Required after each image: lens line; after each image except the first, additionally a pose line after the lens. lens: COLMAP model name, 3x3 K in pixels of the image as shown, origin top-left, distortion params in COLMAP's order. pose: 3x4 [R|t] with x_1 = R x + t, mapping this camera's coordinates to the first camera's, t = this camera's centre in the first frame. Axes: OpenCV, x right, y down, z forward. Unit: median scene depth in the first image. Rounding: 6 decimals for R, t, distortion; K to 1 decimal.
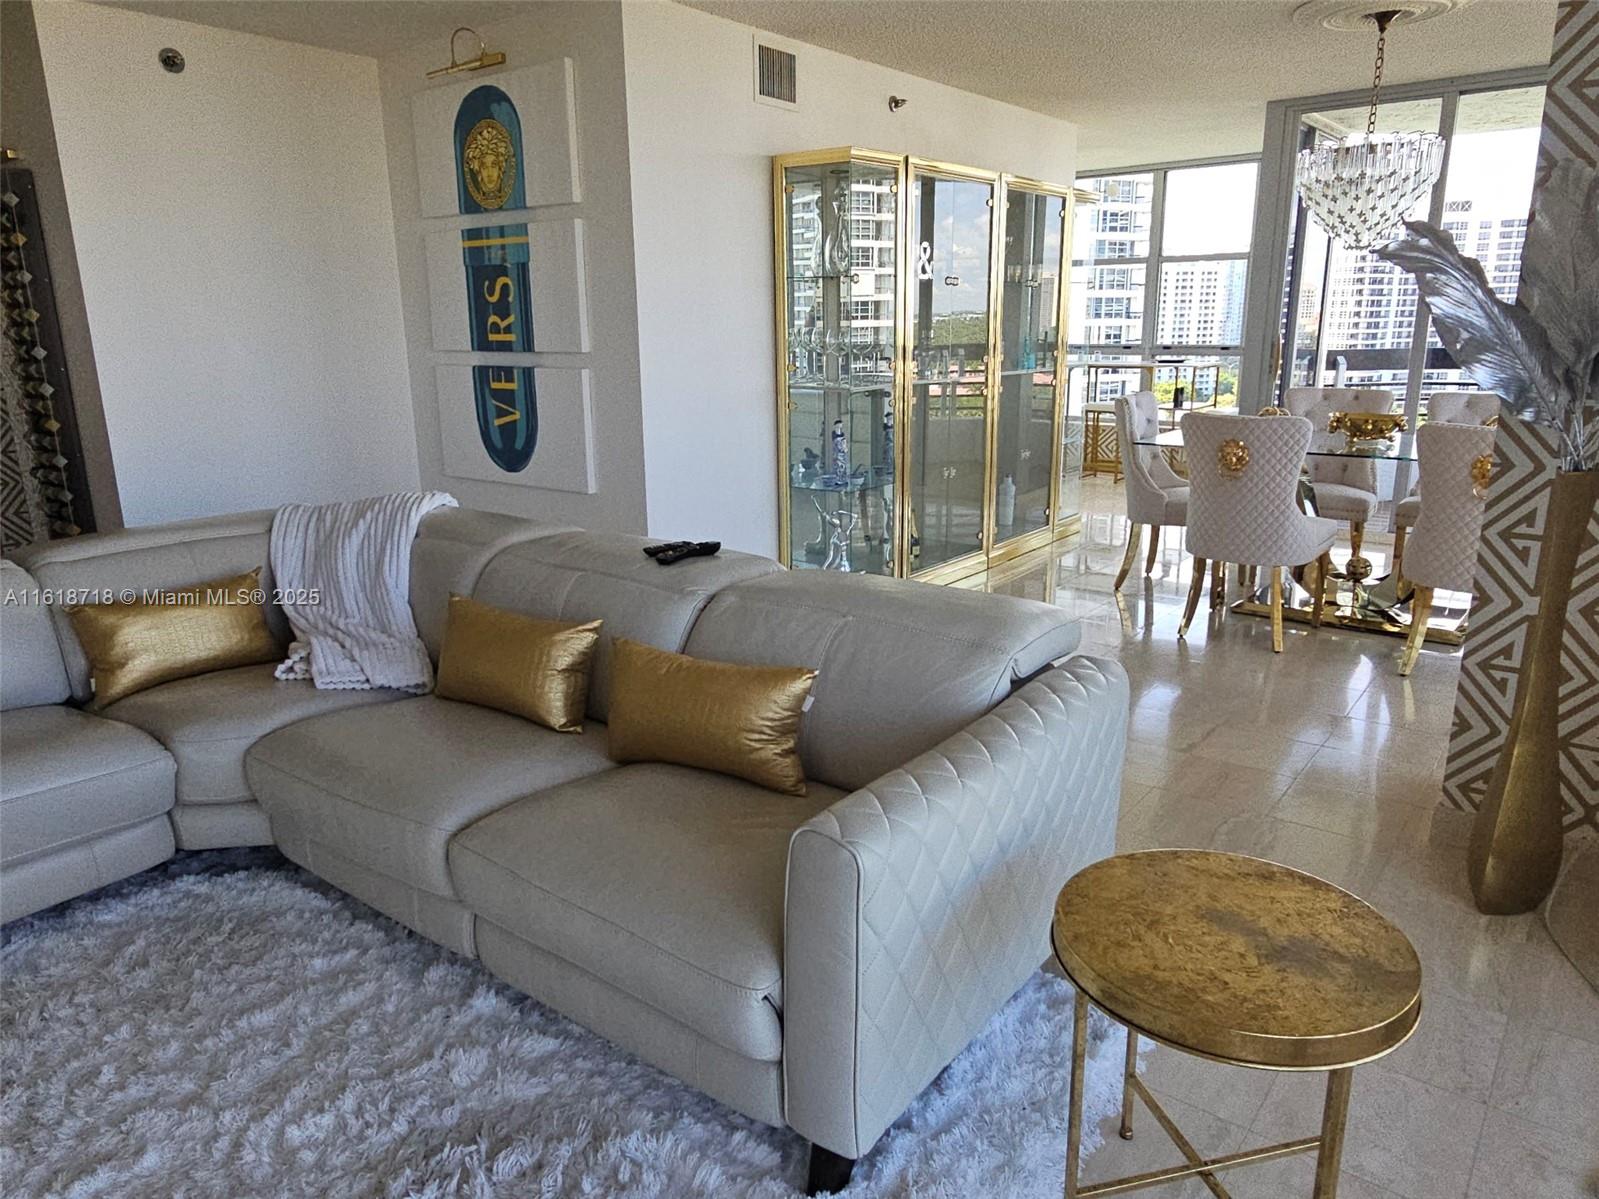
lens RADIAL K [[1077.1, 0, 799.5], [0, 1077.1, 599.5], [0, 0, 1]] dist [0.000460, 0.000621]
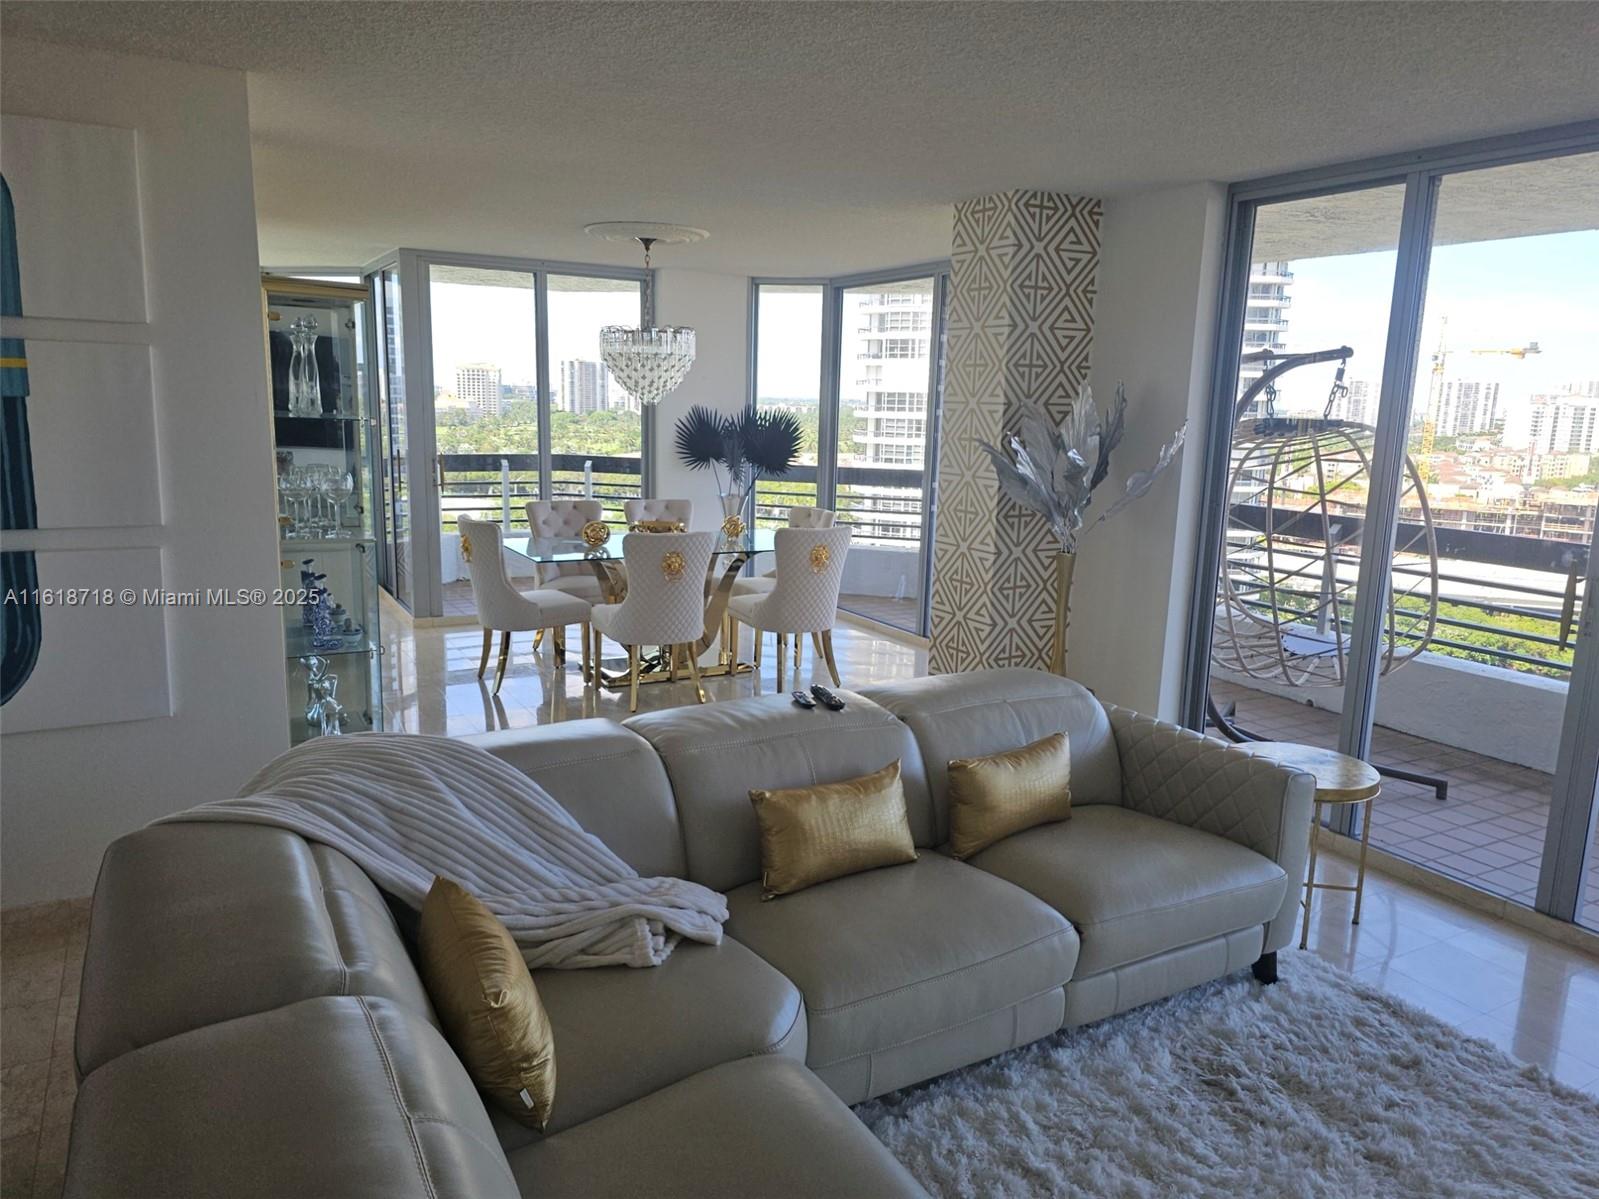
lens RADIAL K [[1077.1, 0, 799.5], [0, 1077.1, 599.5], [0, 0, 1]] dist [0.000460, 0.000621]
pose [[0.378226, -0.147651, 0.913862, -0.705634], [0.206242, 0.975826, 0.072303, -0.143214], [-0.902446, 0.161129, 0.399535, 0.331297]]
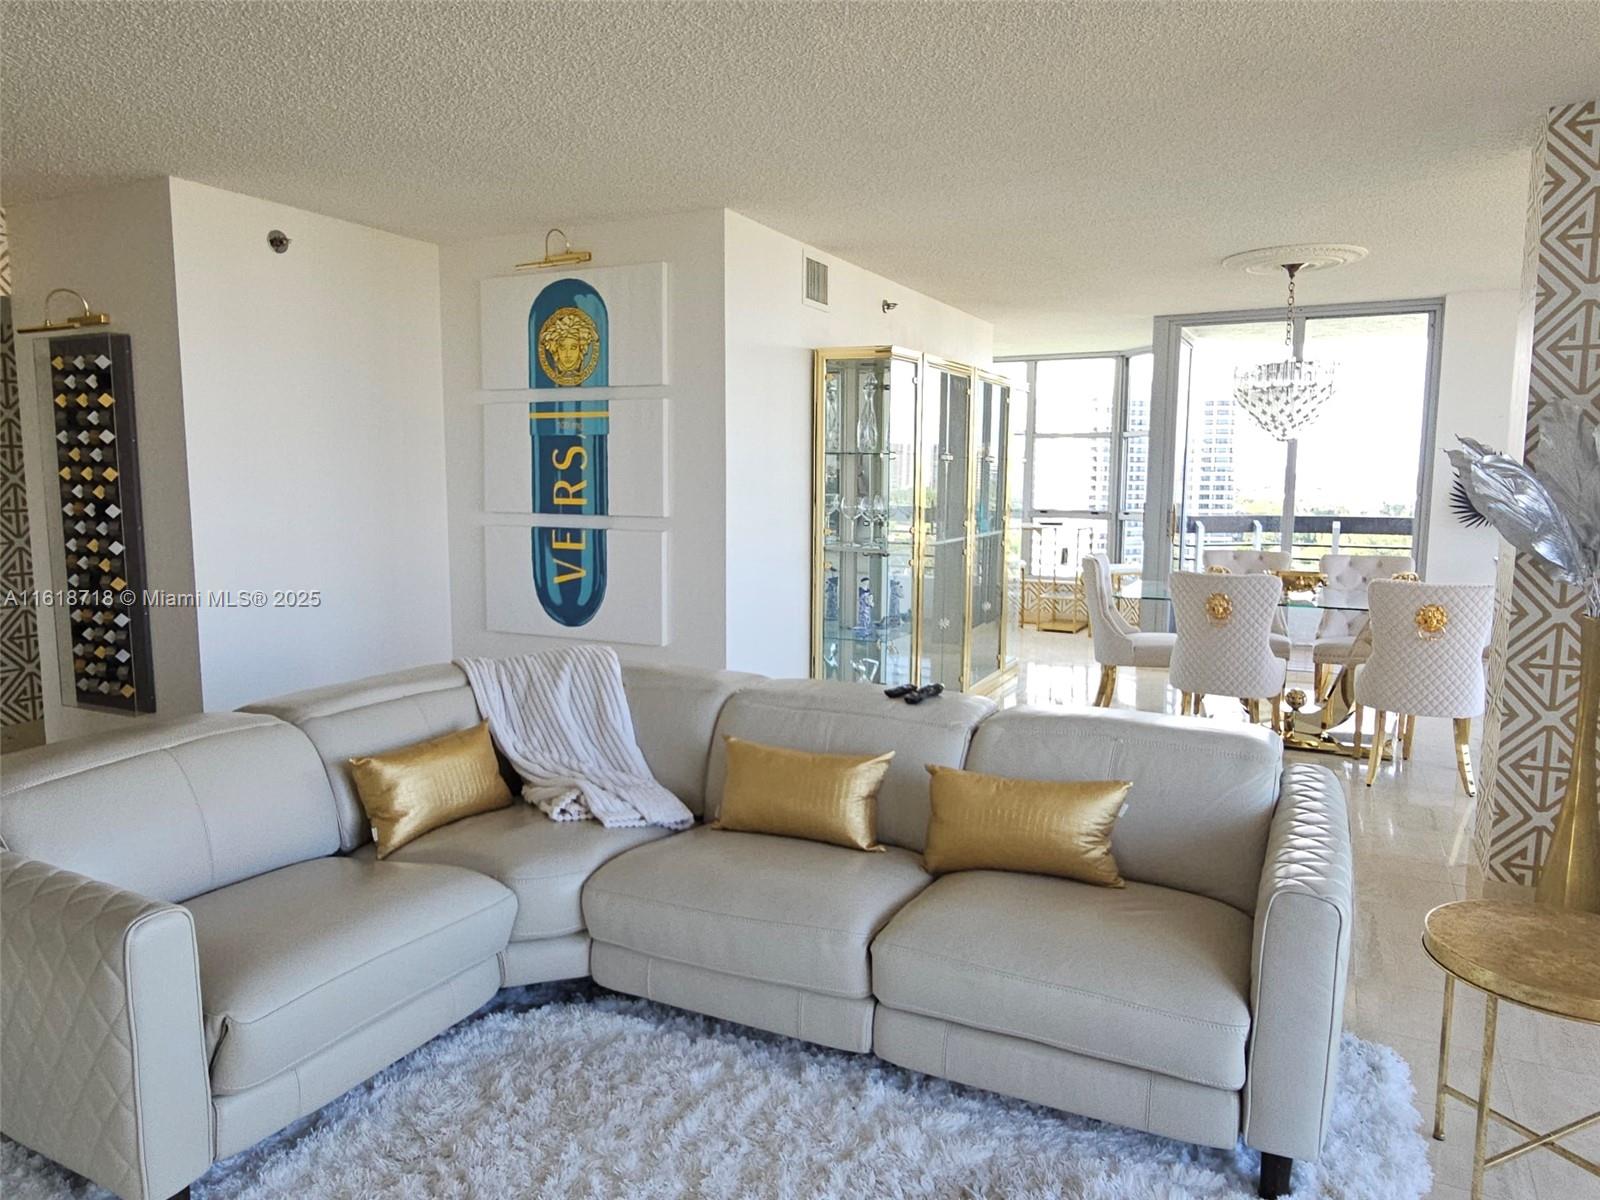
lens RADIAL K [[1080.1, 0, 799.8], [0, 1080.1, 603.8], [0, 0, 1]] dist [-0.004939, 0.007719]
pose [[0.979327, -0.006144, 0.202189, -0.285933], [0.033459, 0.990691, -0.131955, 0.006168], [-0.199496, 0.135992, 0.970416, -0.072872]]
